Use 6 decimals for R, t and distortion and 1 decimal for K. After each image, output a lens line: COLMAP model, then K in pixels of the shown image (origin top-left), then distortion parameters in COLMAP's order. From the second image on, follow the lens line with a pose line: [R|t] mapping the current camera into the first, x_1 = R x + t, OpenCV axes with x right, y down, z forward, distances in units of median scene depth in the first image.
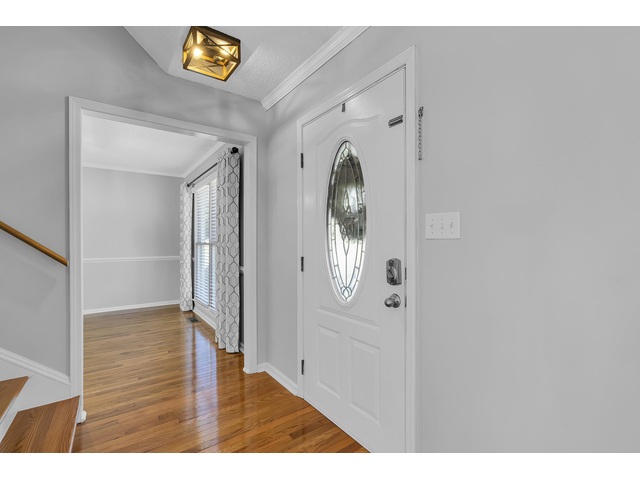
lens RADIAL K [[292.3, 0, 320.0], [0, 292.3, 238.6], [0, 0, 1]] dist [-0.001905, 0.000614]
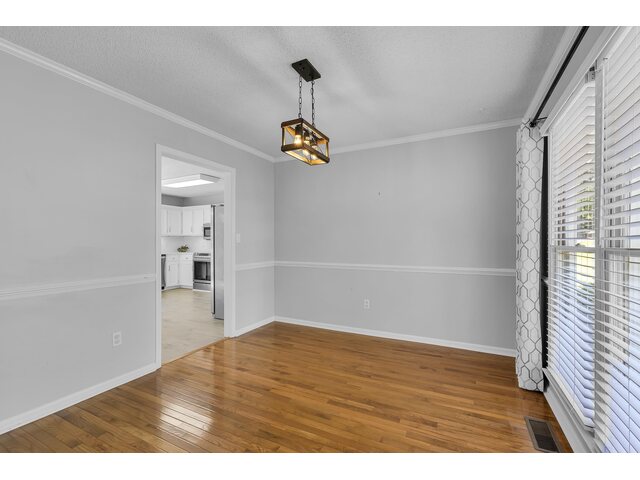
lens RADIAL K [[292.3, 0, 320.0], [0, 292.3, 238.6], [0, 0, 1]] dist [-0.001905, 0.000614]
pose [[0.468495, -0.003499, -0.883459, -0.194412], [-0.002548, 0.999983, -0.005311, 0.006146], [0.883462, 0.004739, 0.468478, 0.473553]]
